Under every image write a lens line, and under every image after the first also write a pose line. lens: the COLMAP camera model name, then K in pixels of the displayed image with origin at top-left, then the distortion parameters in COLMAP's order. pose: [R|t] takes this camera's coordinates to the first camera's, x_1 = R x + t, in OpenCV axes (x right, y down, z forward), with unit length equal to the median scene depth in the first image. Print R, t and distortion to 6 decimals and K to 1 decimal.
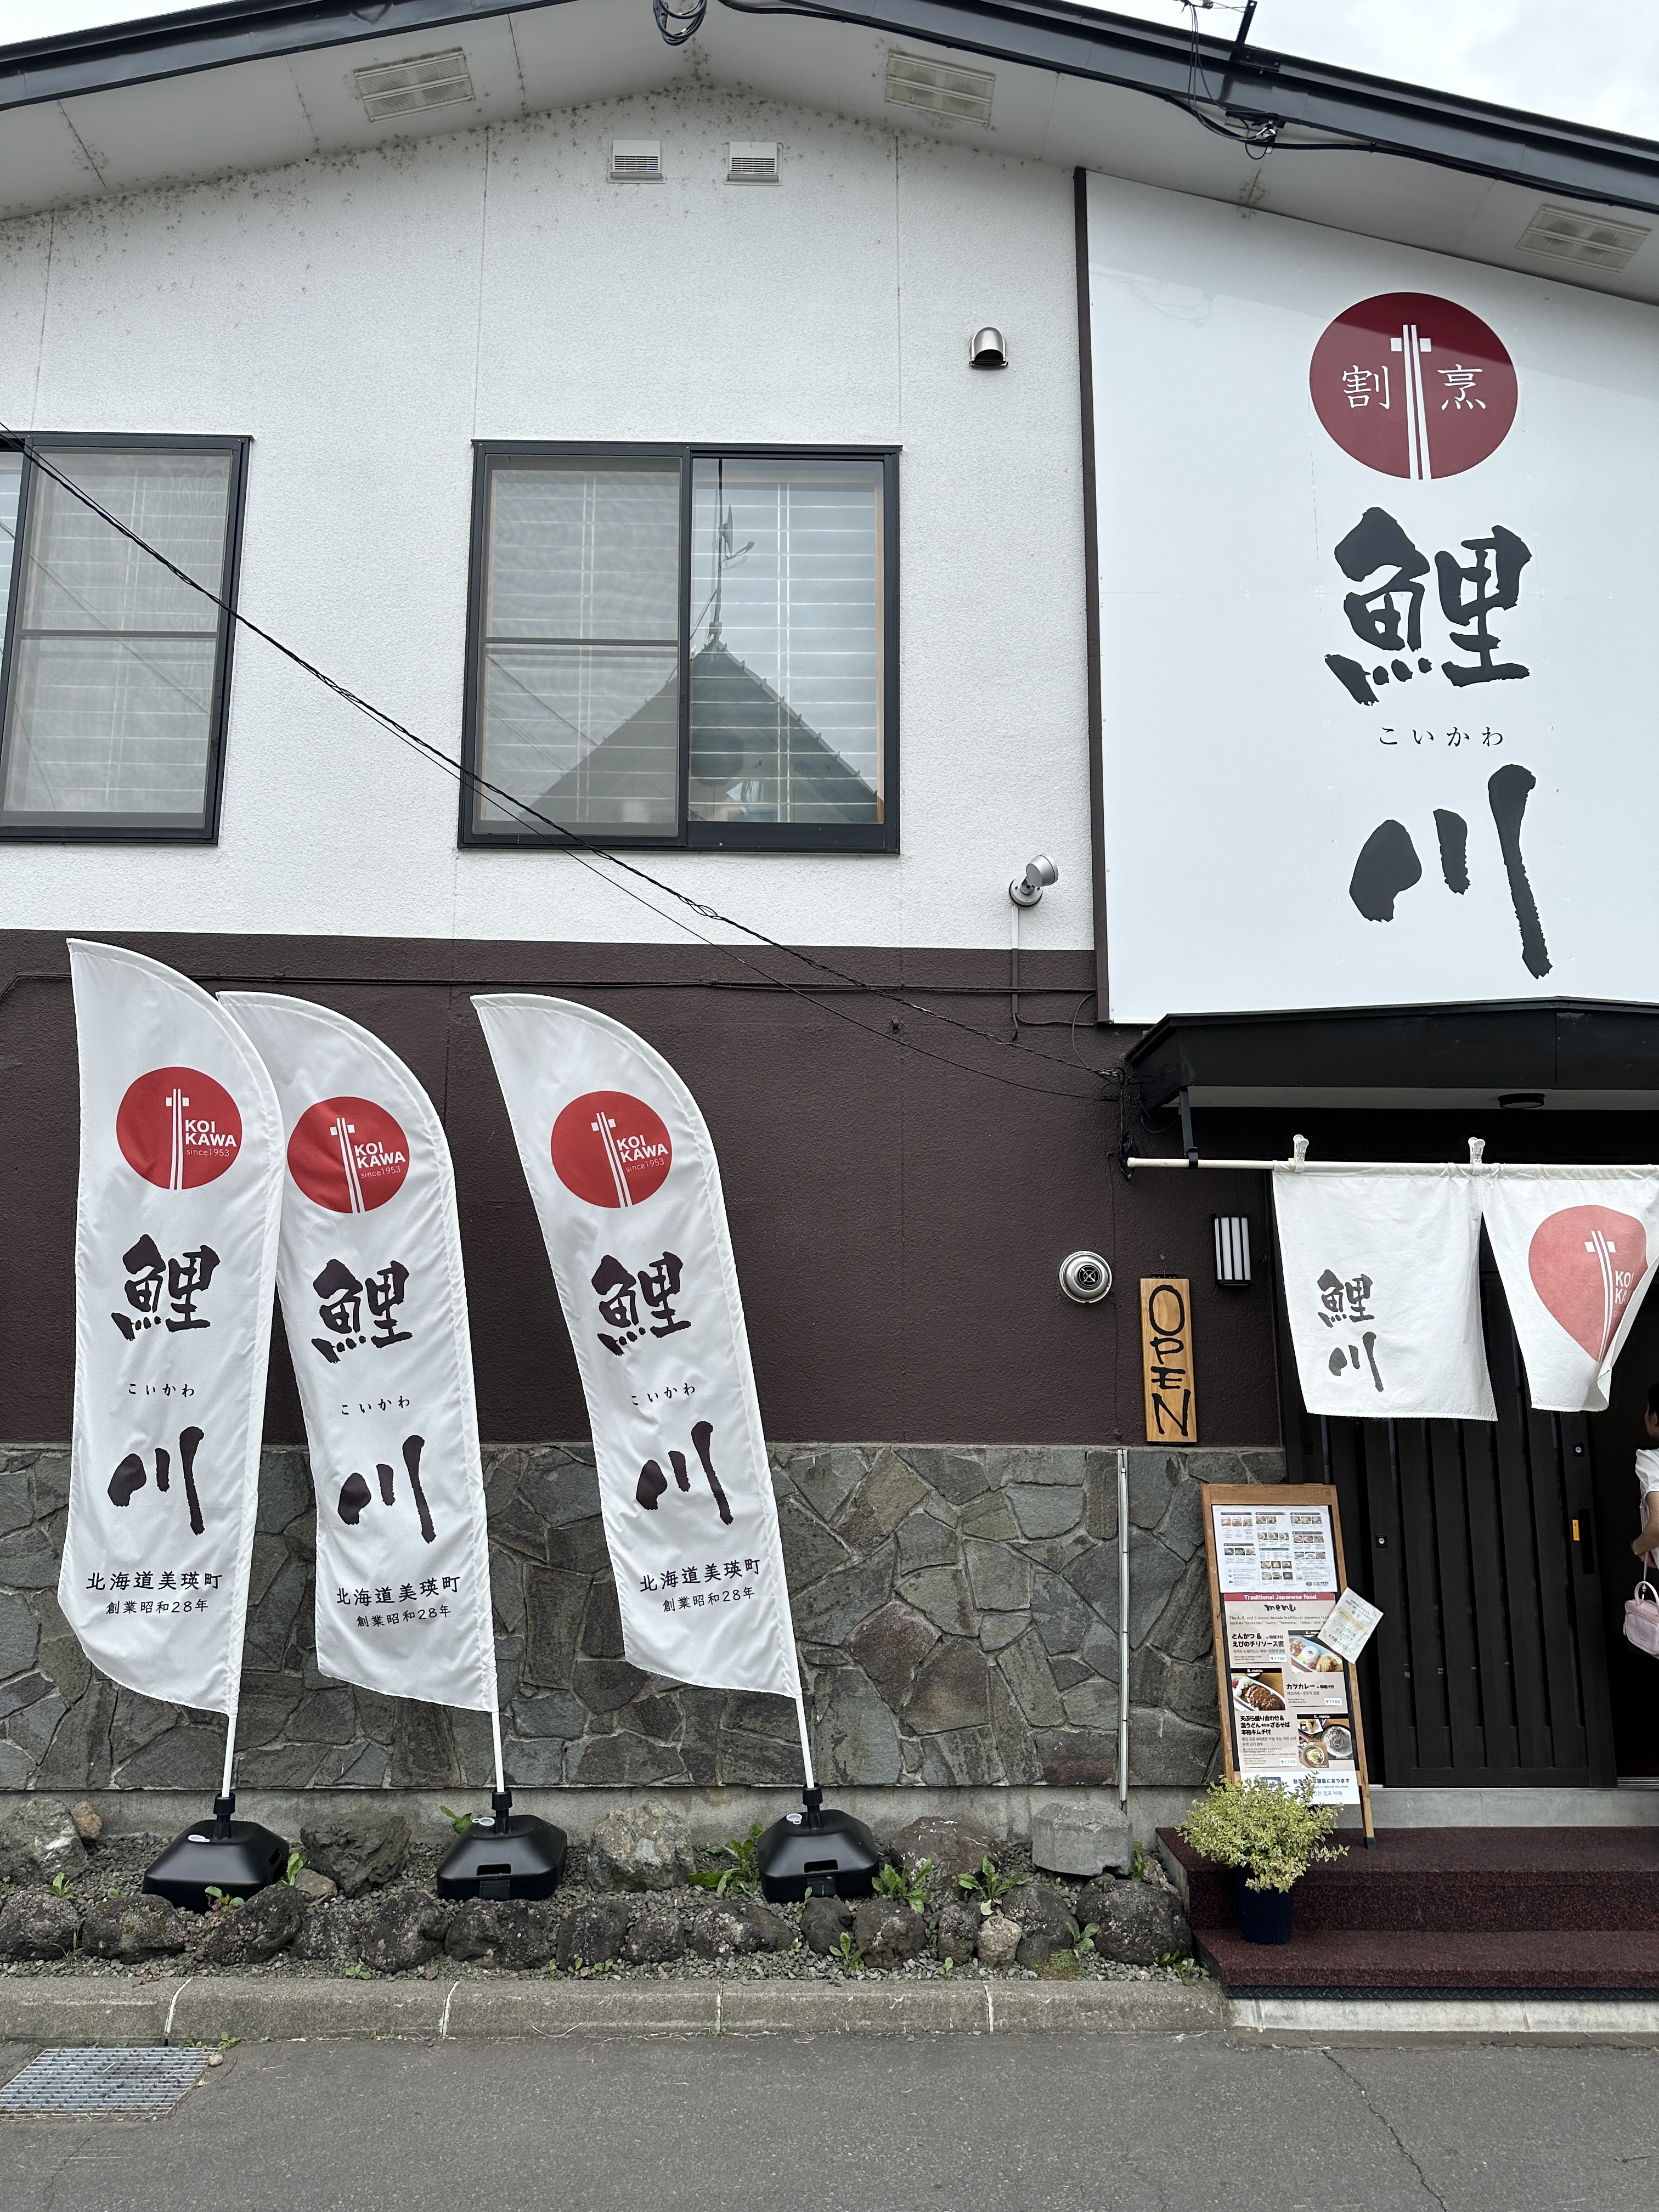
lens RADIAL K [[1562.1, 0, 756.8], [0, 1562.1, 1109.2], [0, 0, 1]] dist [0.086203, -0.119989]
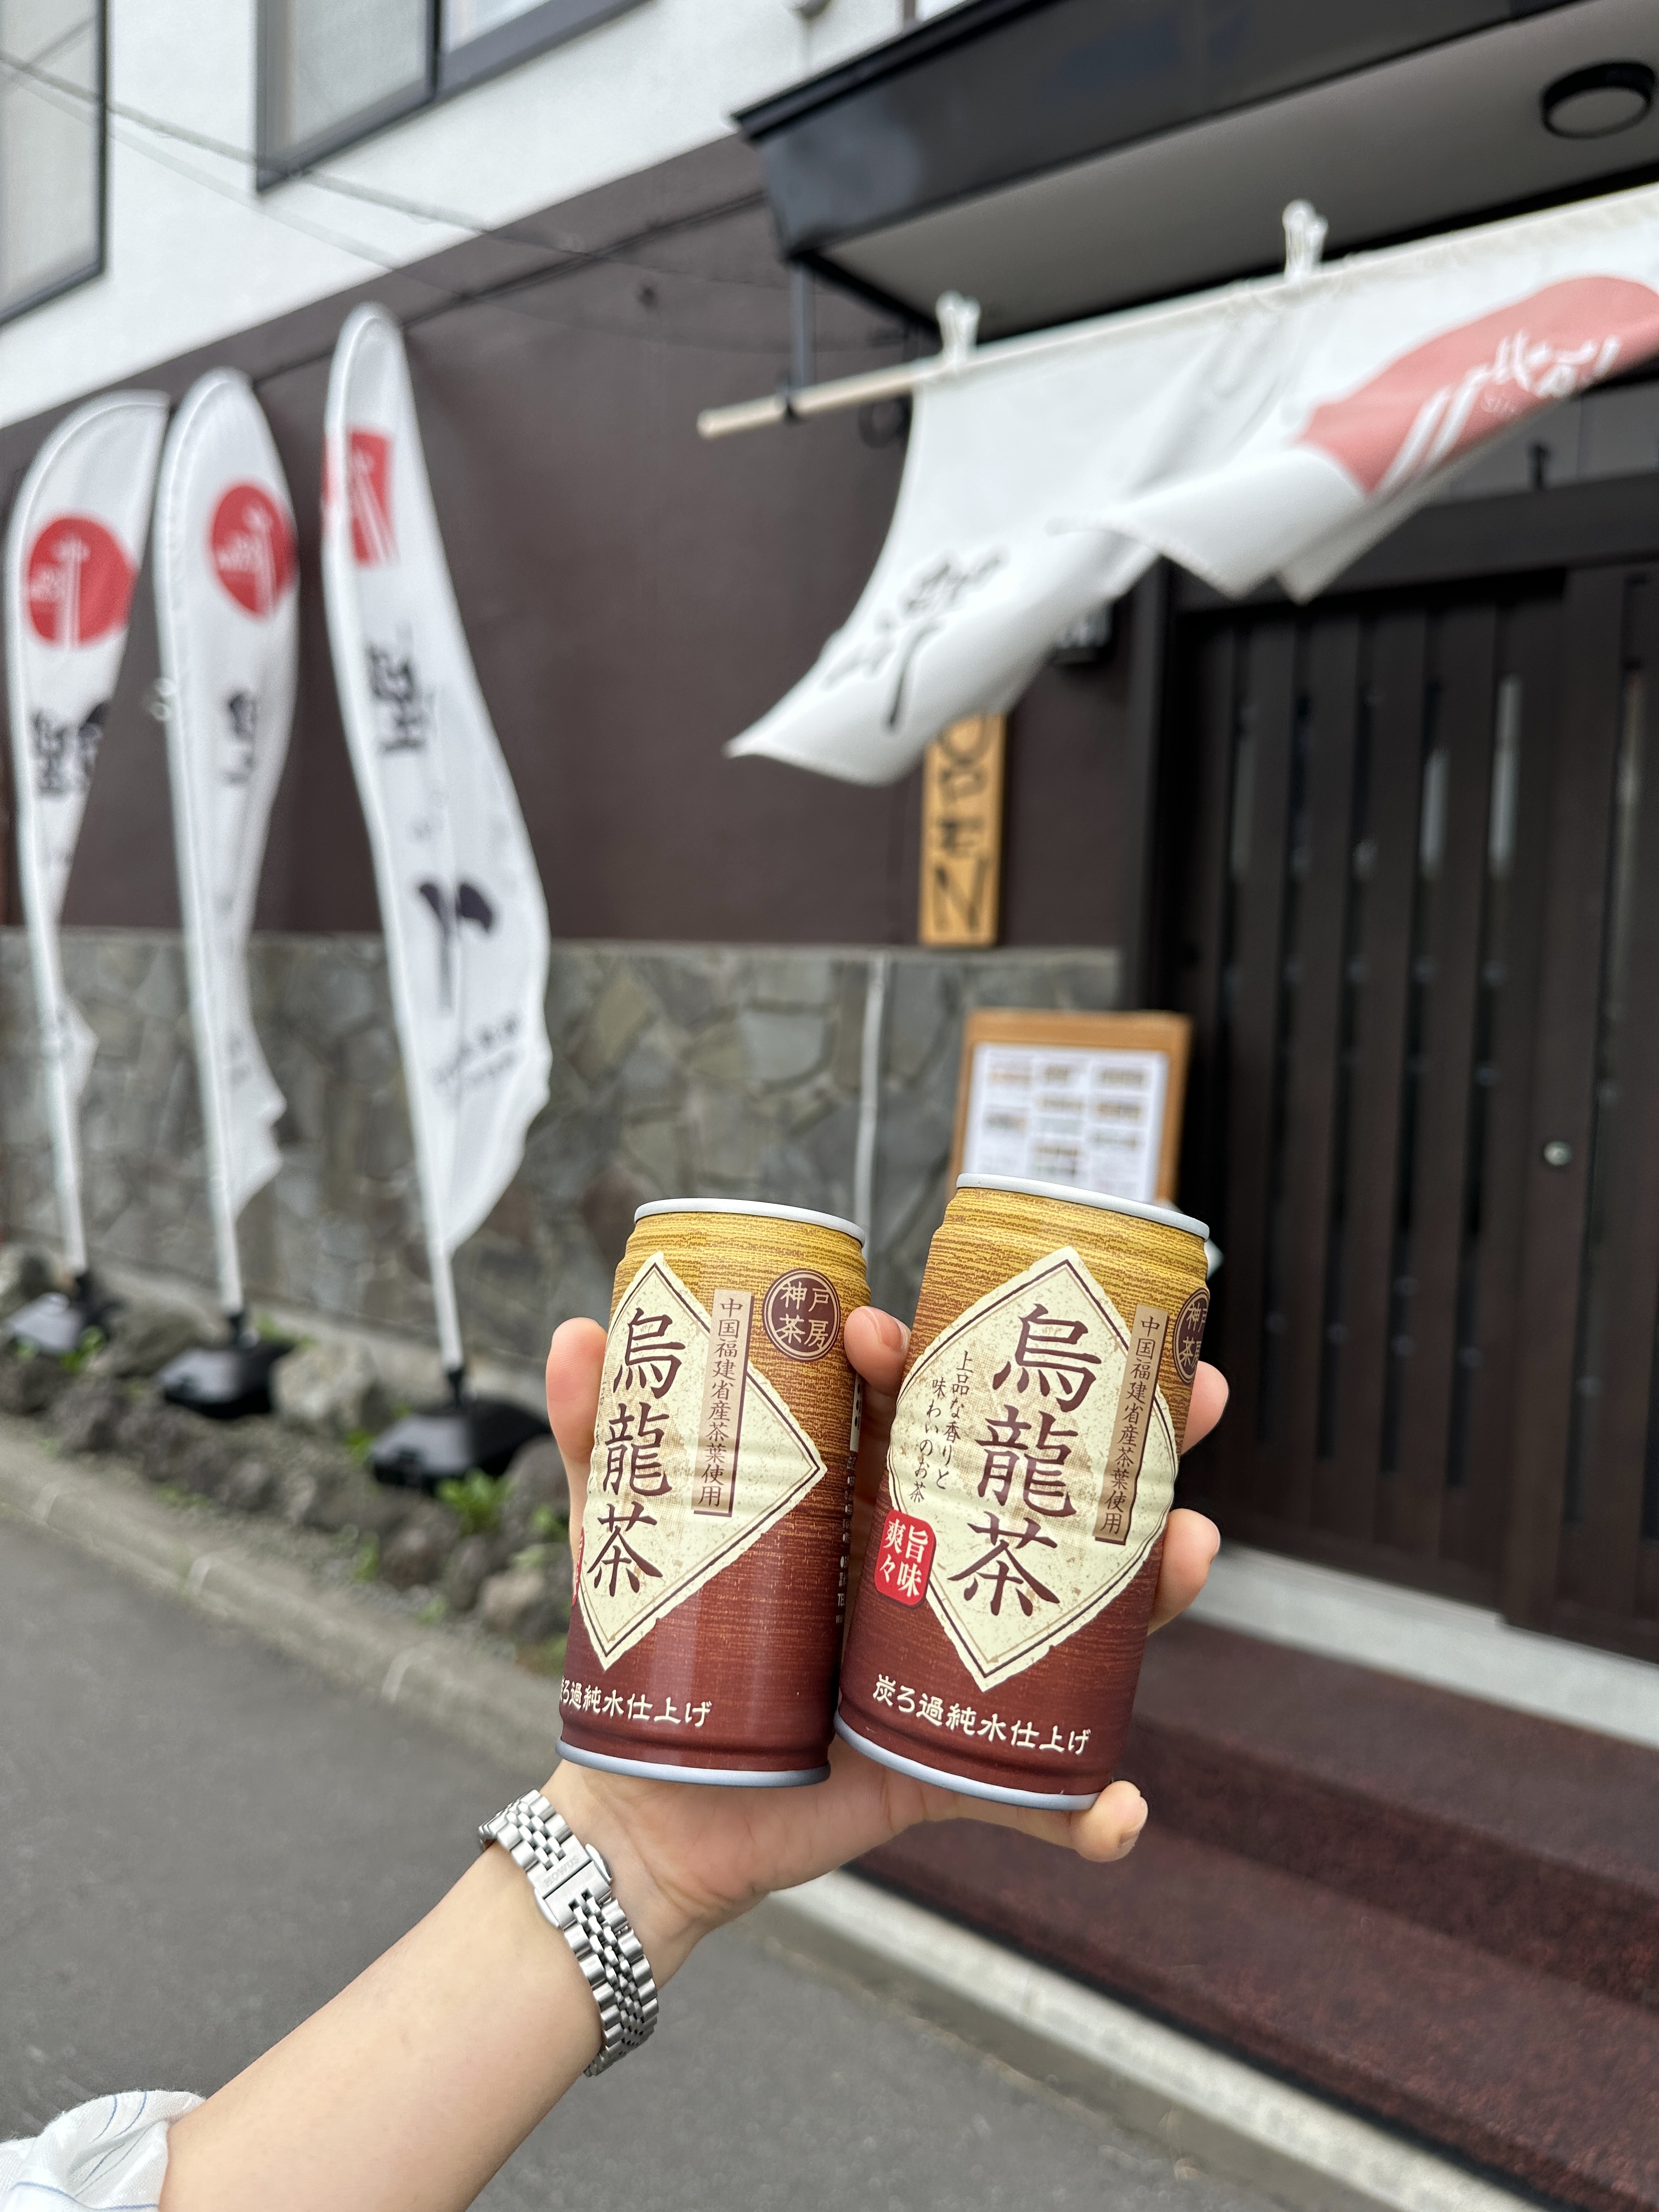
lens RADIAL K [[1562.1, 0, 756.8], [0, 1562.1, 1109.2], [0, 0, 1]] dist [0.086203, -0.119989]
pose [[0.781892, 0.075588, -0.618814, 0.580529], [0.064248, 0.977566, 0.200590, 0.150301], [0.620094, -0.196597, 0.759495, 0.497826]]
